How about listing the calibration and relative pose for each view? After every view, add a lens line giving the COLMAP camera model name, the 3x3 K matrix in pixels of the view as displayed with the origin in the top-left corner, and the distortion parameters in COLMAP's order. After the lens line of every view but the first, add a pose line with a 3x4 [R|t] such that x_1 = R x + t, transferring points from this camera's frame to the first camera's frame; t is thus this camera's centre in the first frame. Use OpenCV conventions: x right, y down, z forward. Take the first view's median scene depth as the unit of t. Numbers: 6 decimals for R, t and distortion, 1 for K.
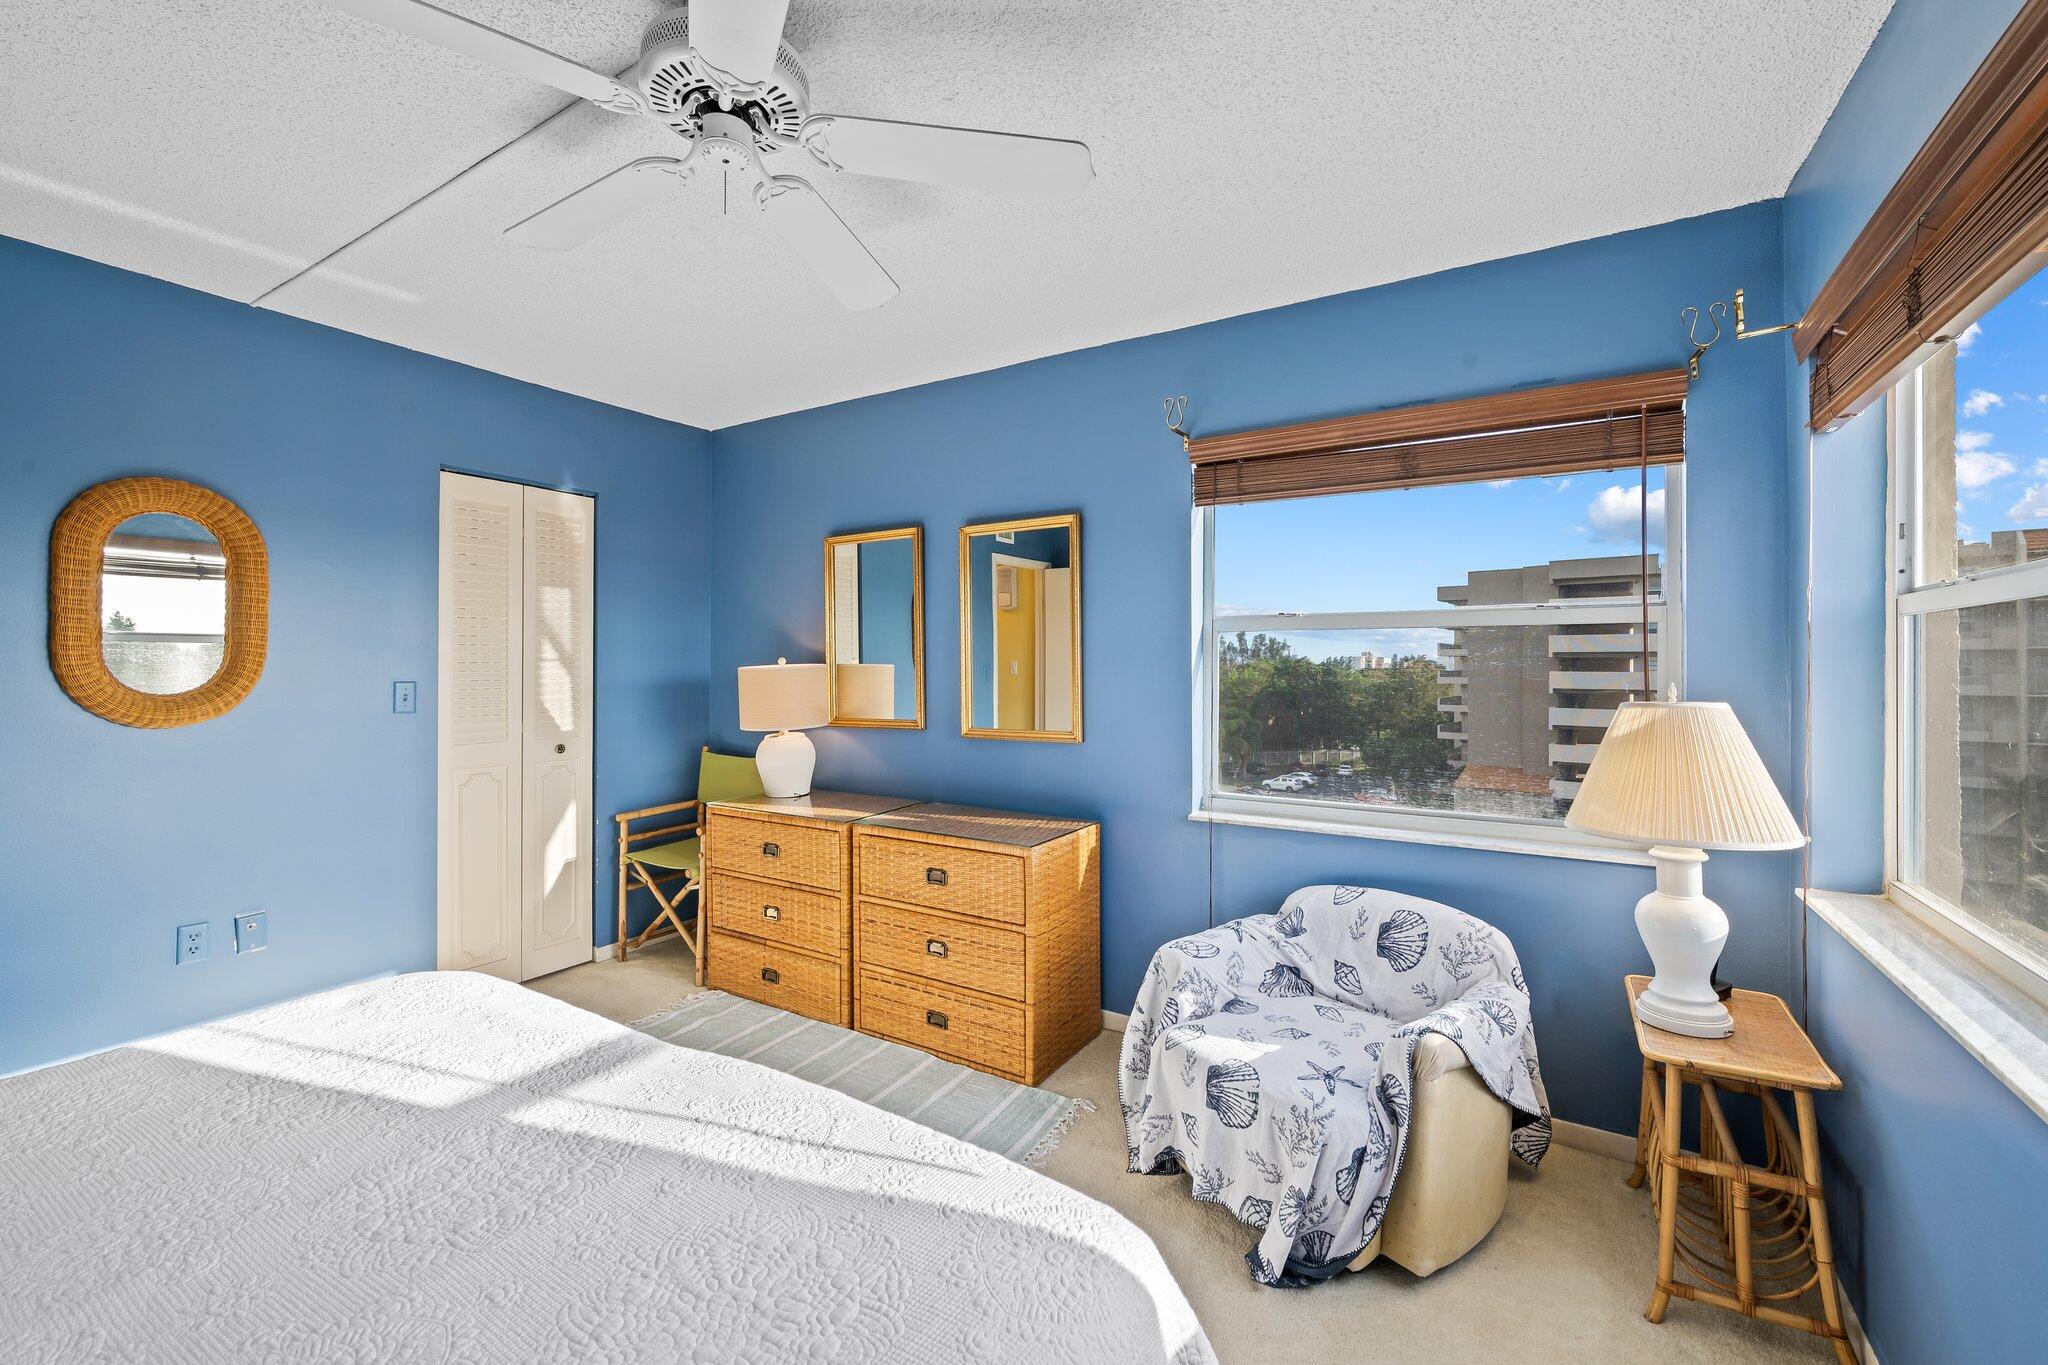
lens RADIAL K [[845.3, 0, 1028.1], [0, 845.3, 665.3], [0, 0, 1]] dist [0.002340, -0.001172]
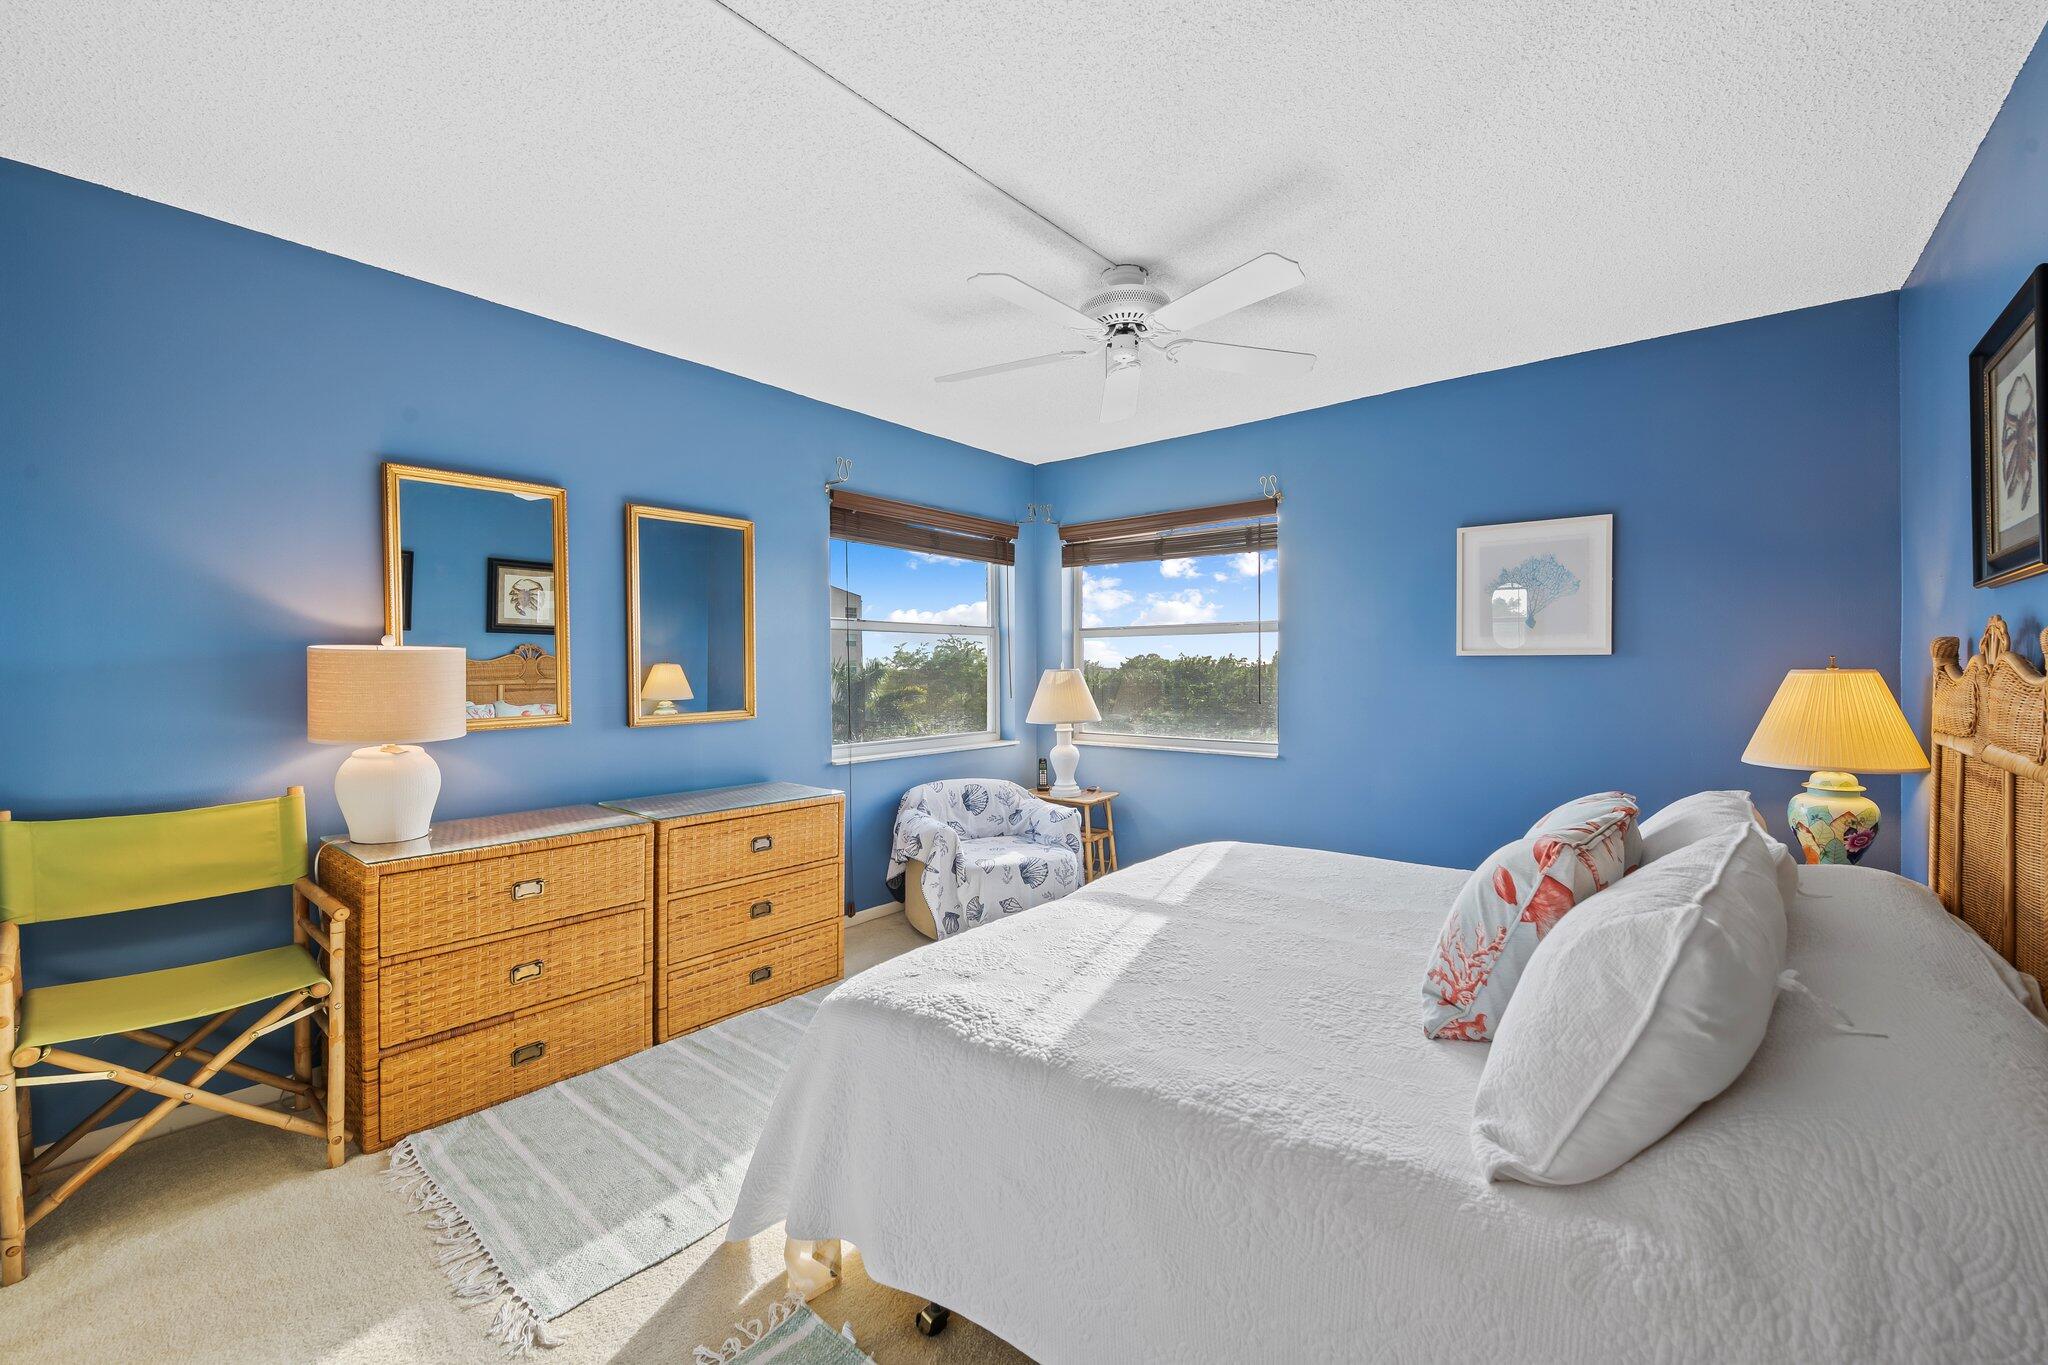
lens RADIAL K [[845.3, 0, 1033.8], [0, 845.3, 676.2], [0, 0, 1]] dist [0.002340, -0.001172]
pose [[0.120722, -0.018100, 0.992521, -1.066908], [-0.003883, 0.999817, 0.018705, 0.011595], [-0.992679, -0.006112, 0.120630, 0.487229]]
